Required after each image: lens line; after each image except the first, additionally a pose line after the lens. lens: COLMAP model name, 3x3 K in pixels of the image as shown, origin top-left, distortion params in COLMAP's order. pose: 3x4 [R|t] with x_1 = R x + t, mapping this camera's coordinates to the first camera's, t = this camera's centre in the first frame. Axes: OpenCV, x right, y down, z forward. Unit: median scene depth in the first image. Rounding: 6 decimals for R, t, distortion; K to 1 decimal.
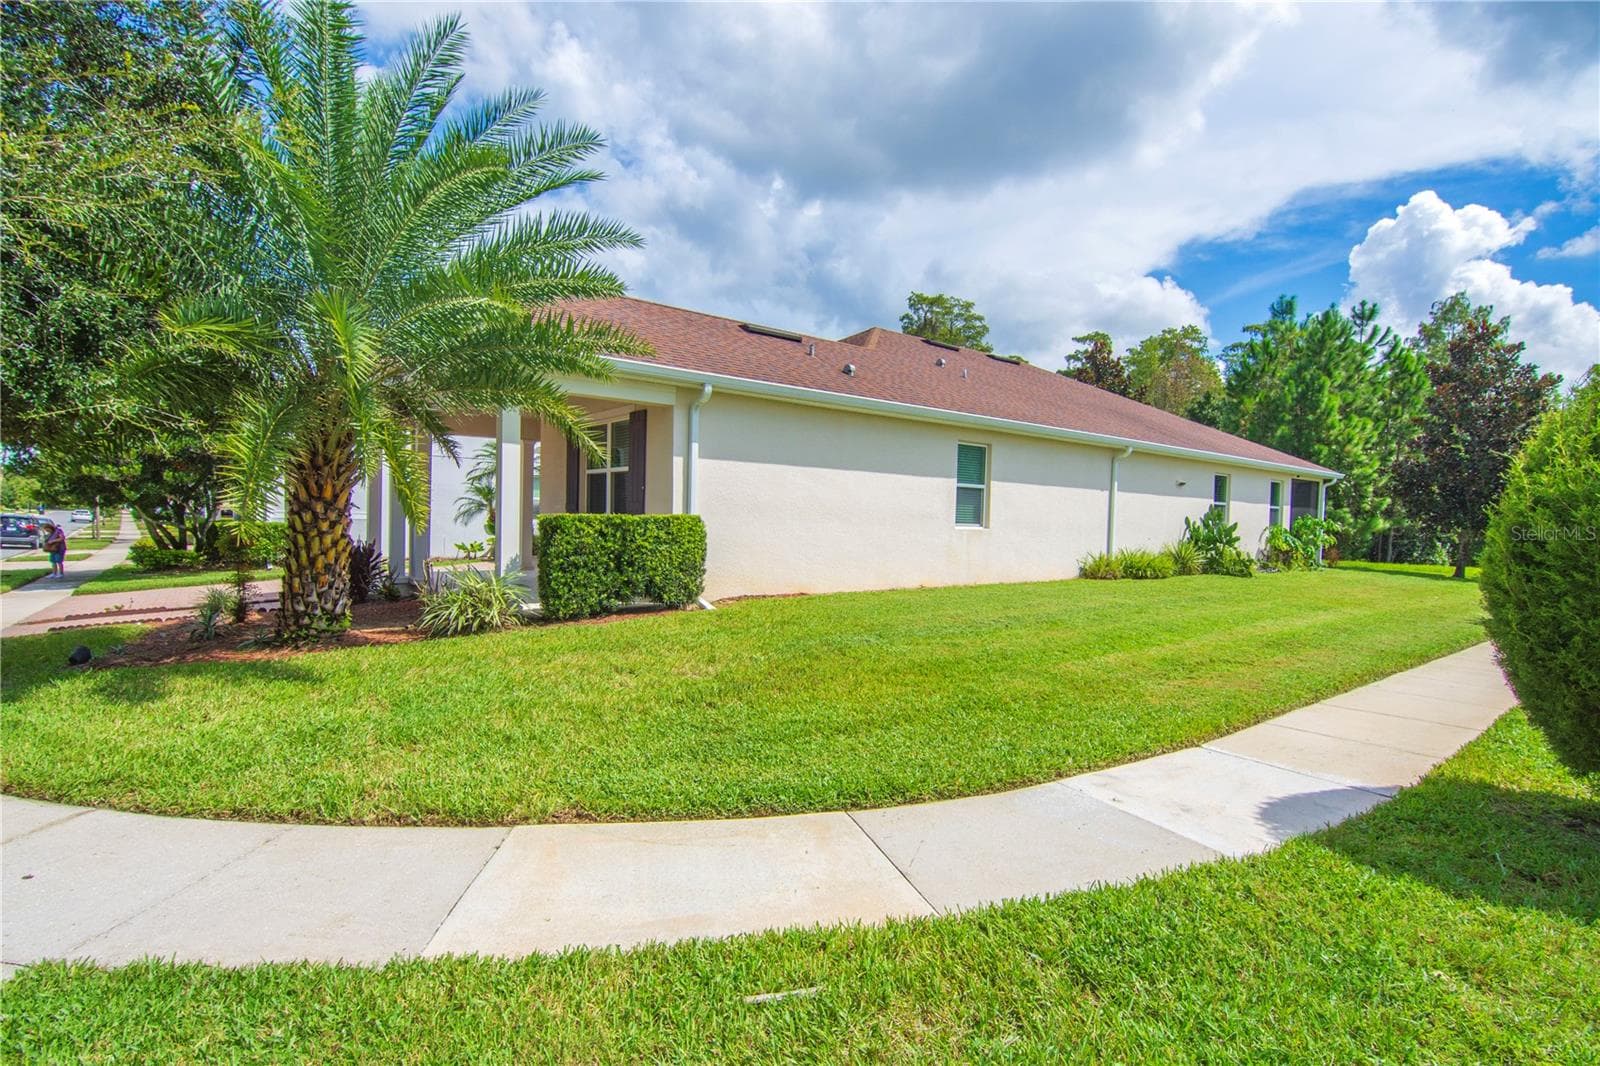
lens RADIAL K [[773.1, 0, 815.5], [0, 773.1, 531.7], [0, 0, 1]] dist [-0.011838, -0.005267]
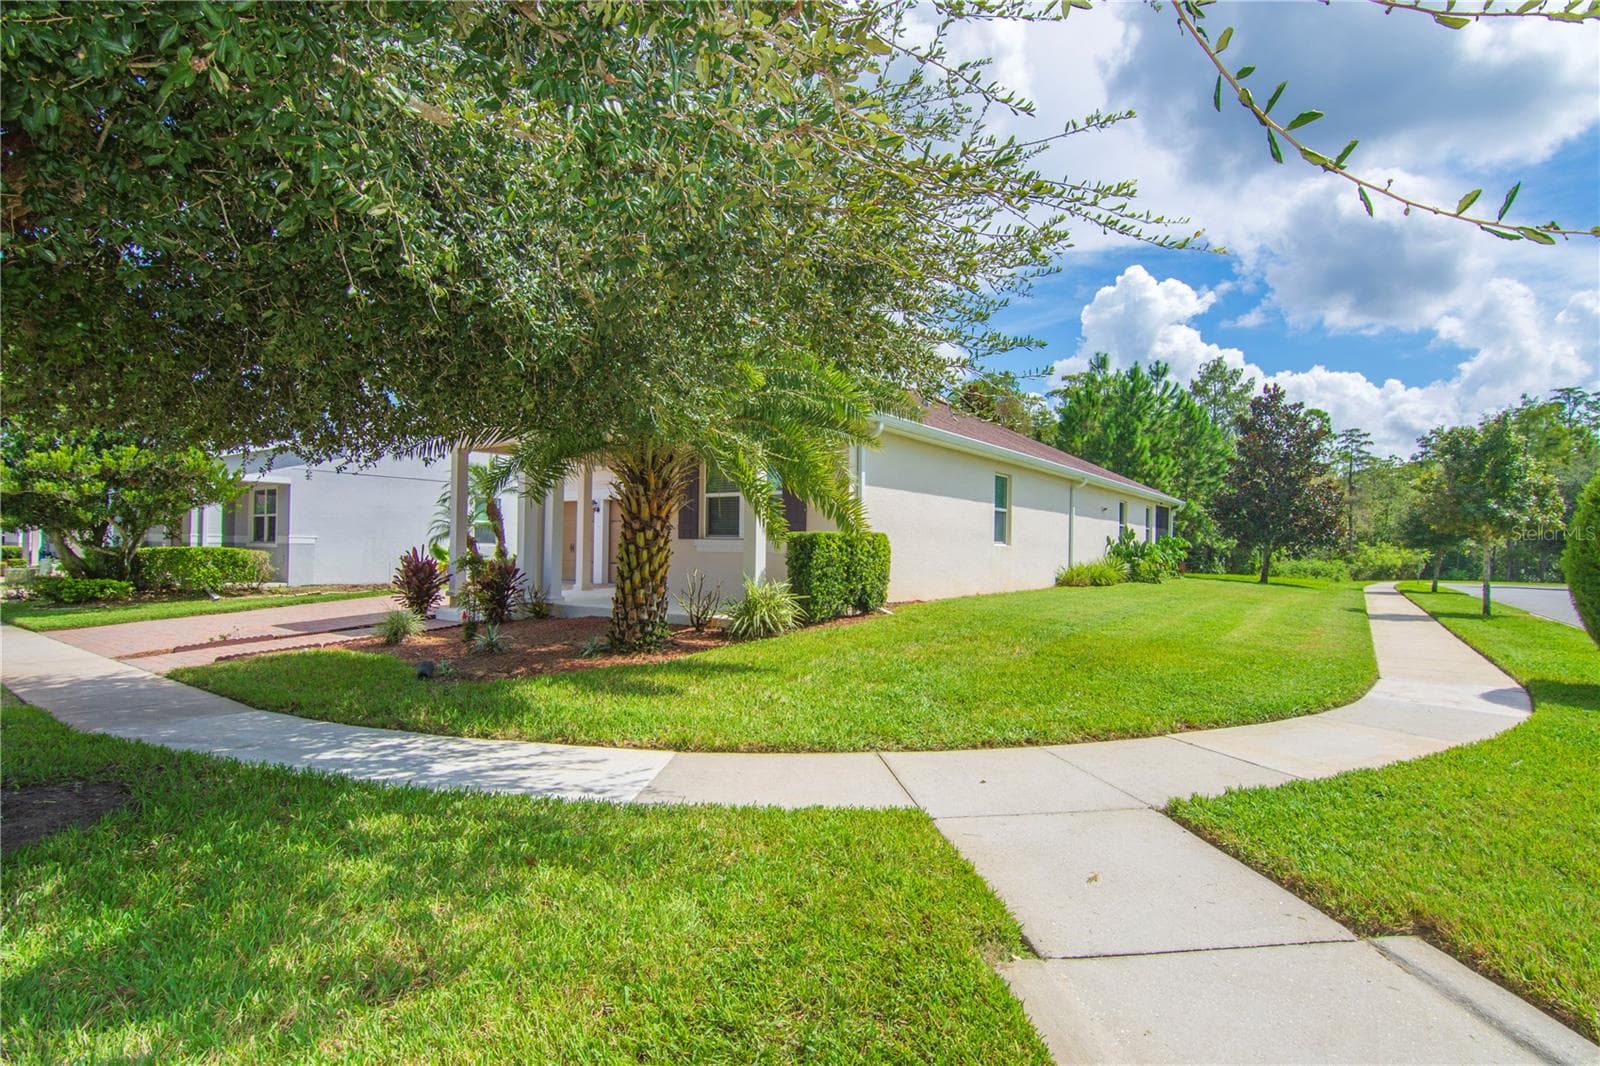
lens RADIAL K [[768.1, 0, 803.8], [0, 768.1, 532.1], [0, 0, 1]] dist [-0.018958, -0.000985]
pose [[0.966221, -0.004058, 0.257682, -0.160625], [0.012296, 0.999463, -0.030367, 0.003064], [-0.257421, 0.032510, 0.965752, -0.028012]]
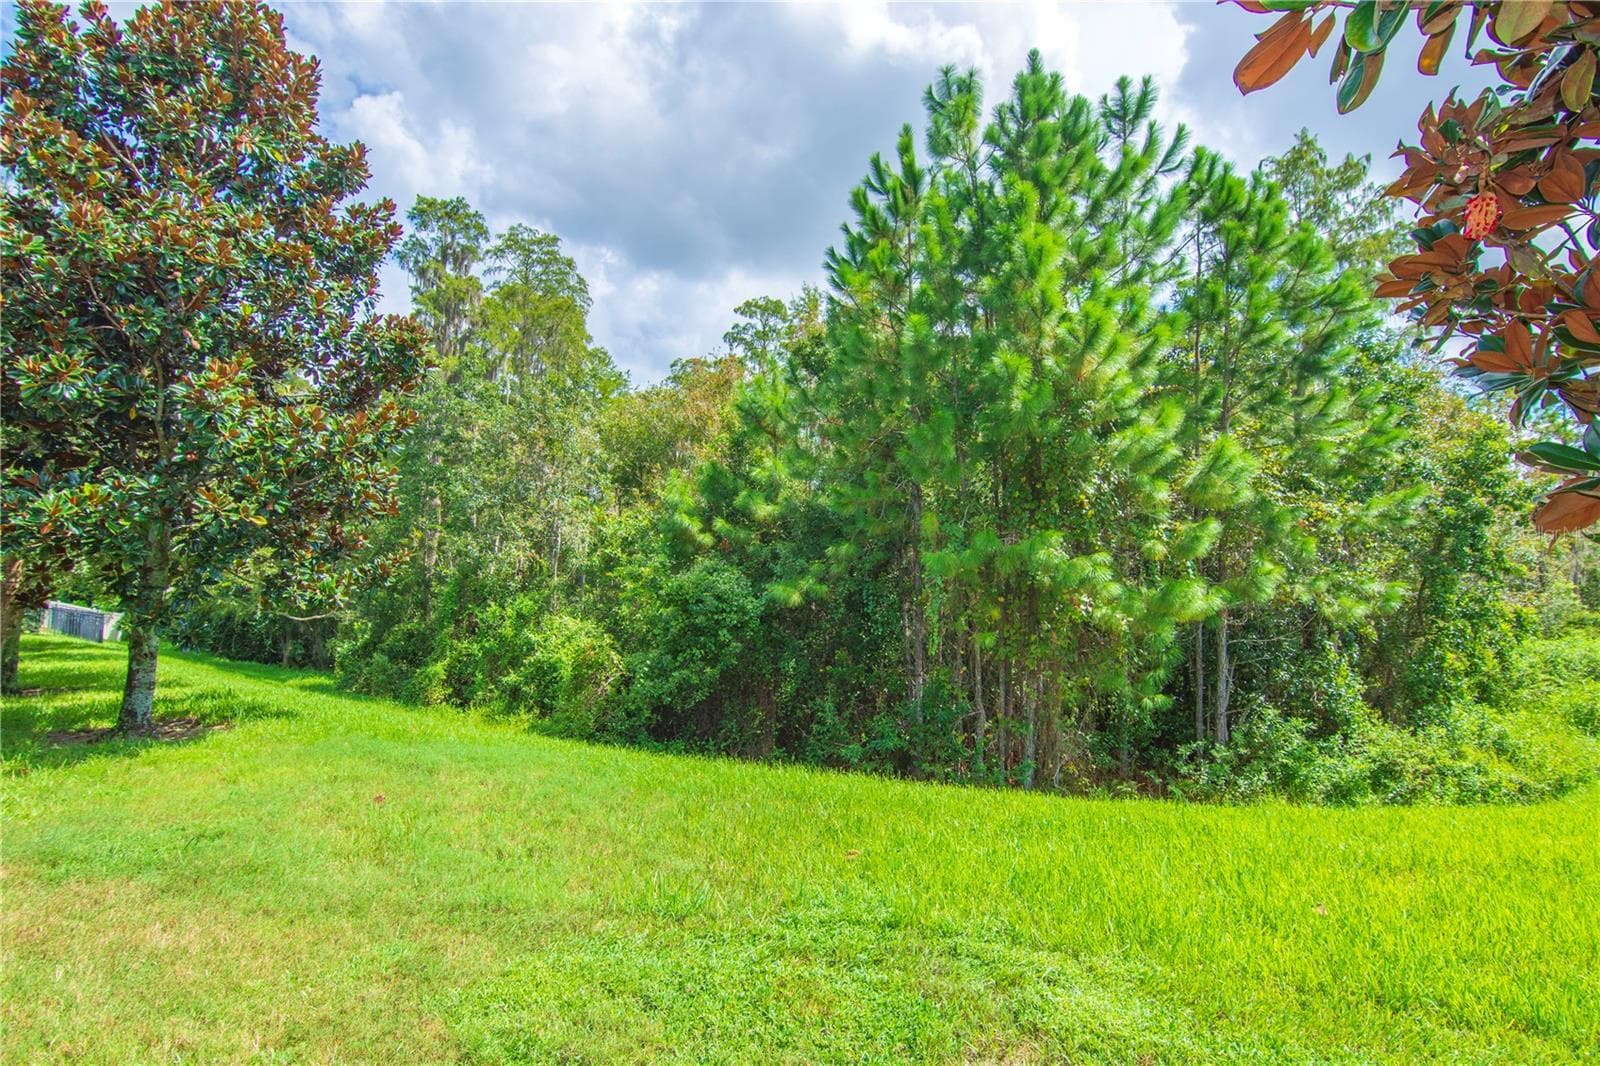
lens RADIAL K [[768.1, 0, 790.2], [0, 768.1, 529.1], [0, 0, 1]] dist [-0.018958, -0.000985]
pose [[0.987324, -0.003597, 0.158675, 0.501523], [0.018508, 0.995532, -0.092595, -0.012762], [-0.157633, 0.094358, 0.982979, 0.687804]]
